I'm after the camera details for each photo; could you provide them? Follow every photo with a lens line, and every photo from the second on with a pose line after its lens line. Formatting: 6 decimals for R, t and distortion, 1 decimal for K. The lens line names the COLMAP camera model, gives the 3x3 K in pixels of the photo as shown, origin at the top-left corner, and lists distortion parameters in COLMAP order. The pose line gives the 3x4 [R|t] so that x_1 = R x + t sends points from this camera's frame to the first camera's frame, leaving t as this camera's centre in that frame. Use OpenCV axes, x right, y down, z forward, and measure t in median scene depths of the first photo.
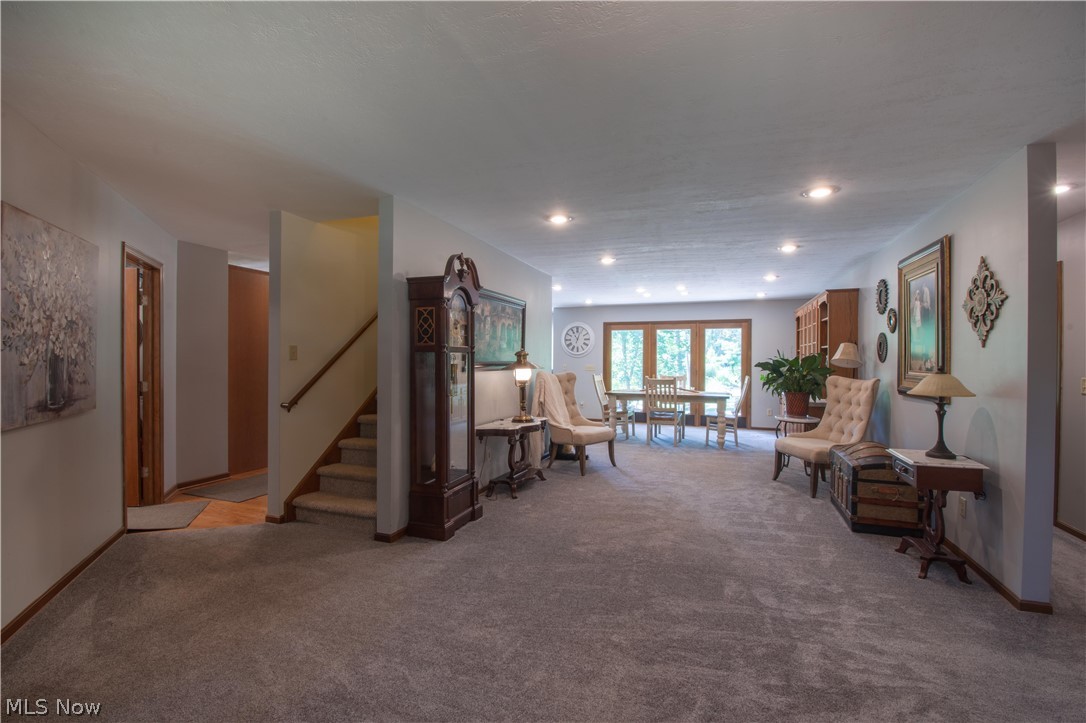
lens RADIAL K [[478.3, 0, 543.0], [0, 478.3, 361.5], [0, 0, 1]] dist [0.026809, -0.028799]
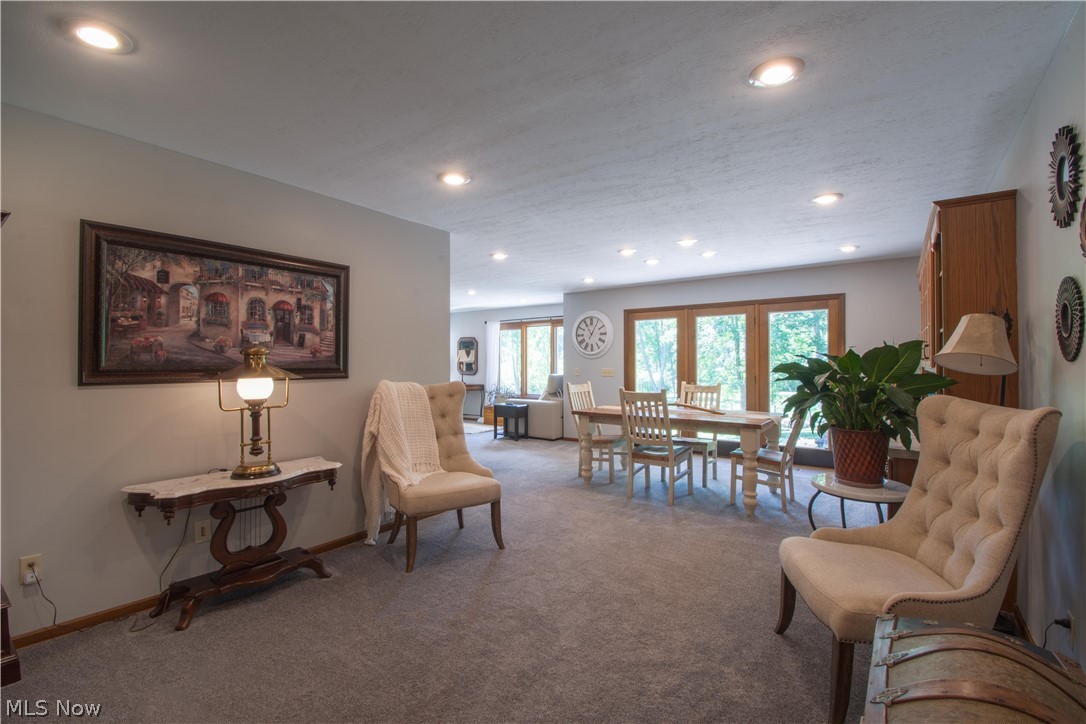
lens RADIAL K [[478.3, 0, 543.0], [0, 478.3, 362.0], [0, 0, 1]] dist [0.026809, -0.028799]
pose [[0.963037, -0.008524, -0.269235, 0.320676], [0.007157, 0.999956, -0.006059, 0.001472], [0.269275, 0.003908, 0.963055, 0.422953]]
